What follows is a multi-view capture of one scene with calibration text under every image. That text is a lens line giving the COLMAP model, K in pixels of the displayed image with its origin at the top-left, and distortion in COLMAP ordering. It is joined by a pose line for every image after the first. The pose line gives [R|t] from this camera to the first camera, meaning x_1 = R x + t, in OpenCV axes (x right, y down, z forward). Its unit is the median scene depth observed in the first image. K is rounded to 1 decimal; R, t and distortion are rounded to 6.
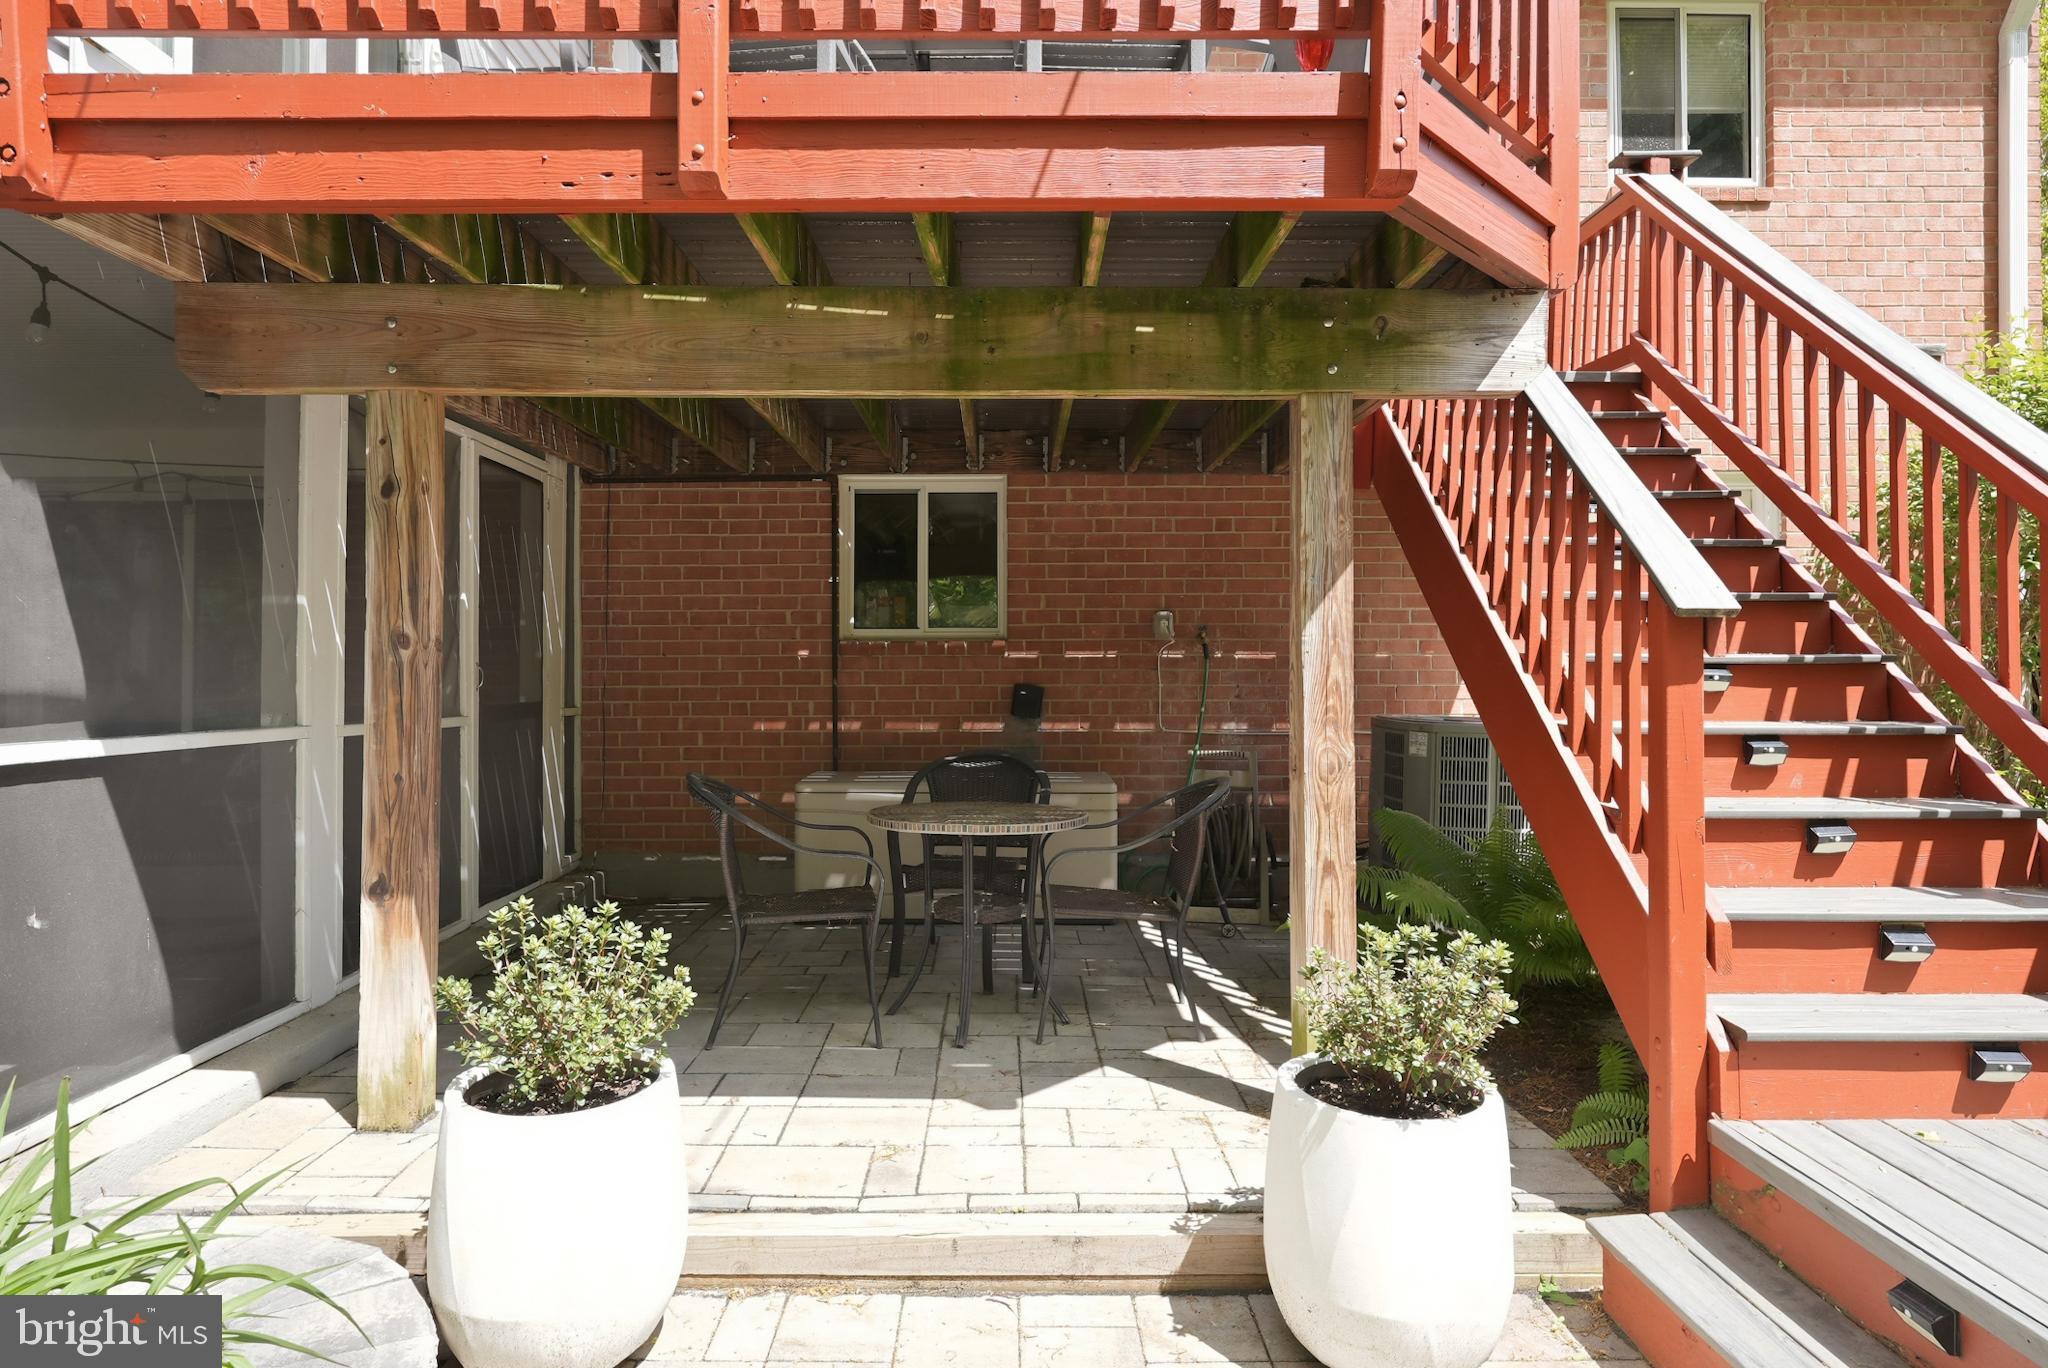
lens RADIAL K [[935.2, 0, 1024.0], [0, 935.2, 684.0], [0, 0, 1]] dist [0.000952, 0.000222]
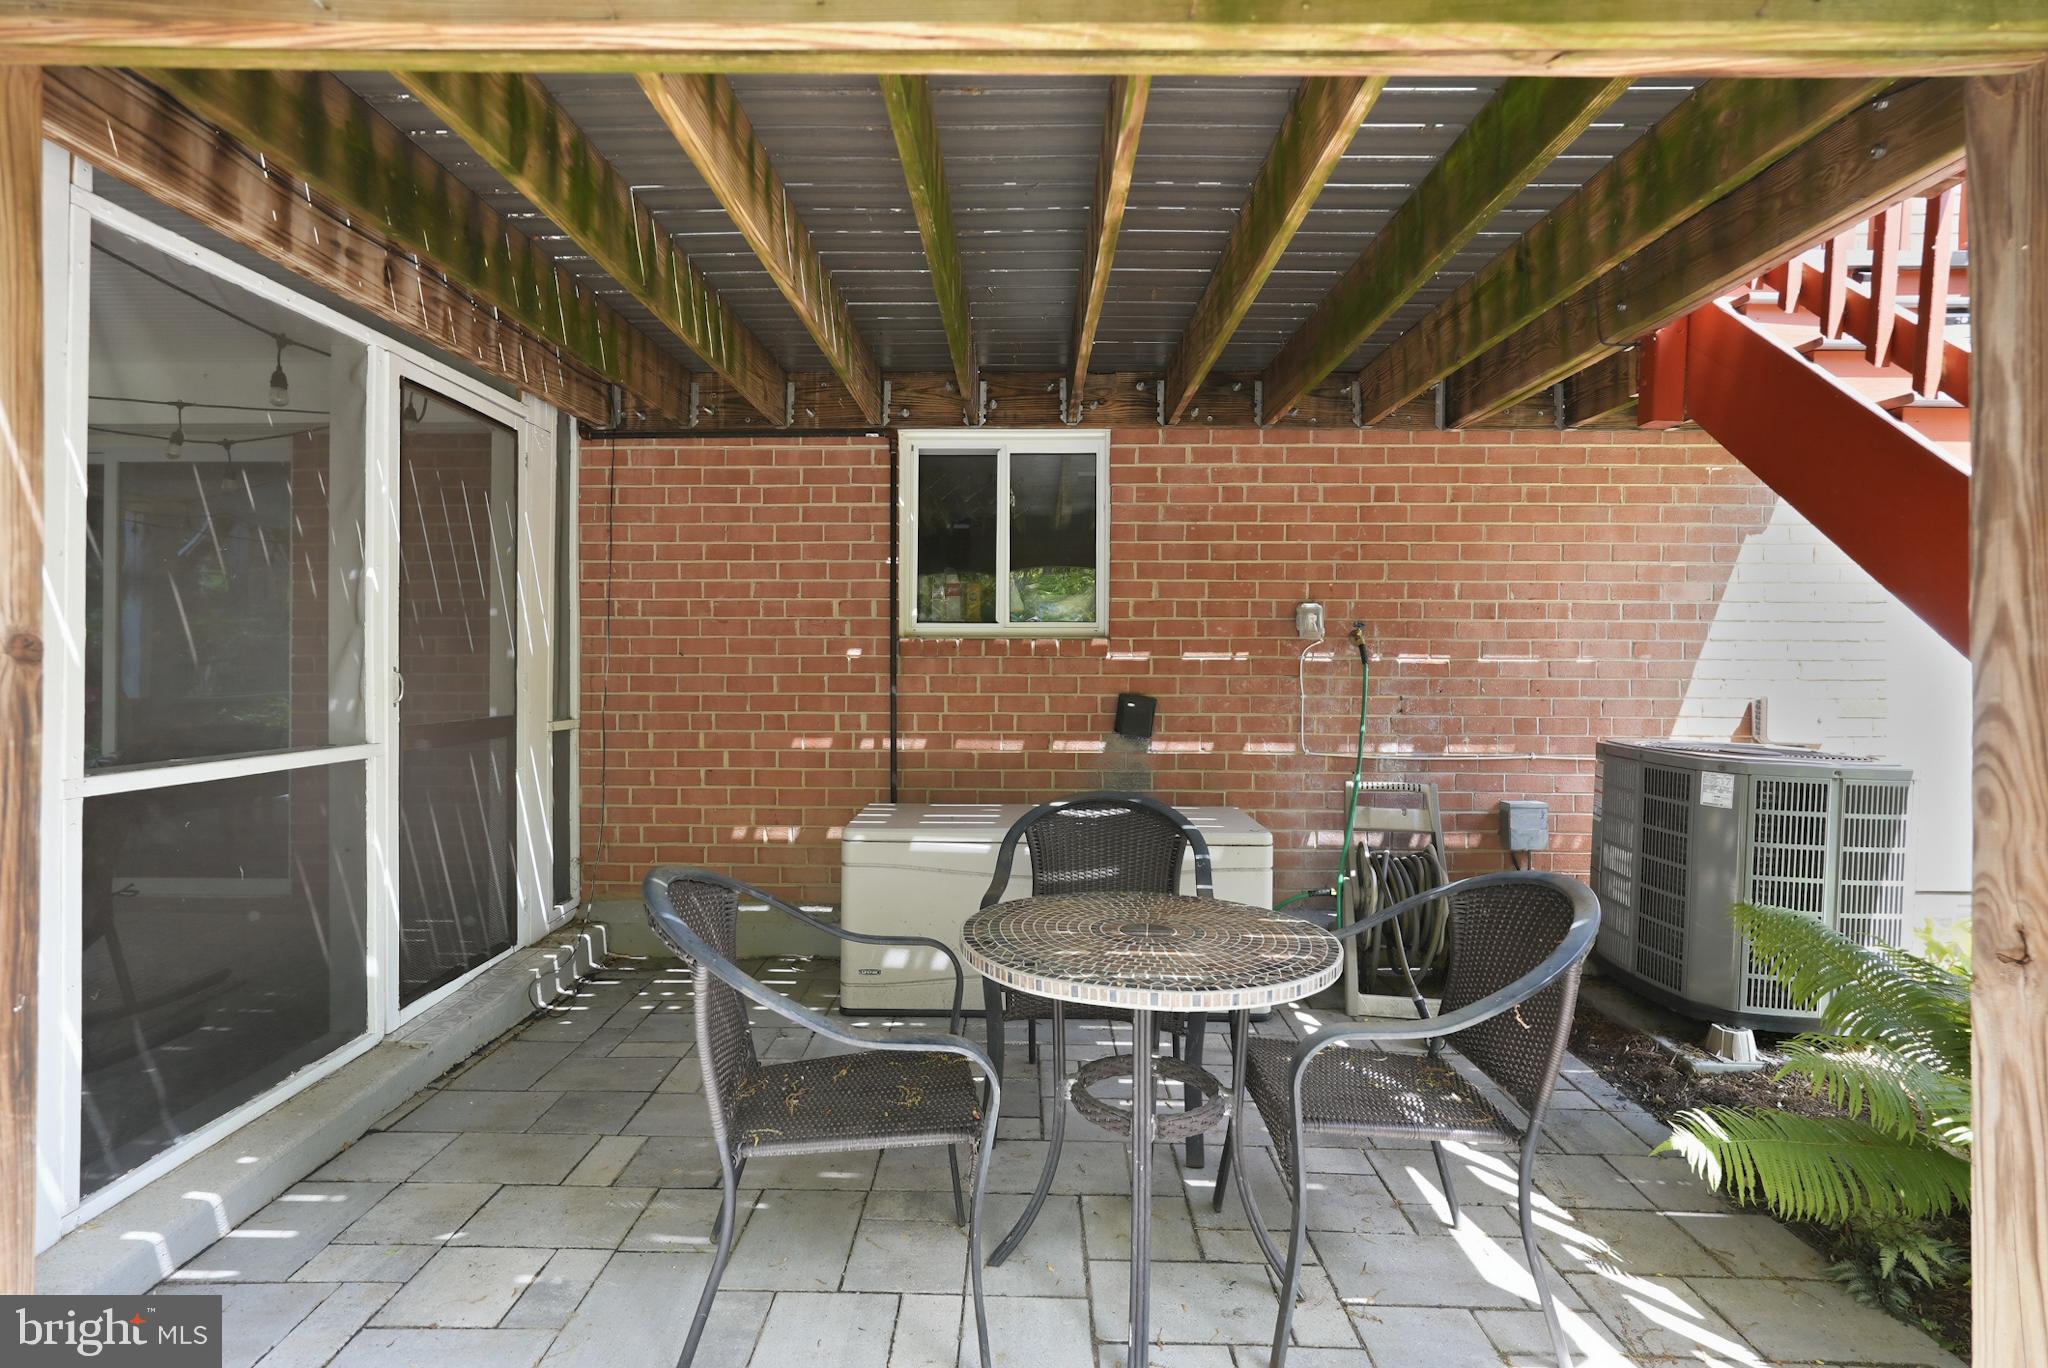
lens RADIAL K [[747.5, 0, 1025.1], [0, 747.5, 679.8], [0, 0, 1]] dist [-0.011091, -0.000005]
pose [[0.999927, 0.006264, -0.010297, -0.083245], [-0.006113, 0.999874, 0.014629, -0.020303], [0.010387, -0.014565, 0.999840, 0.363749]]
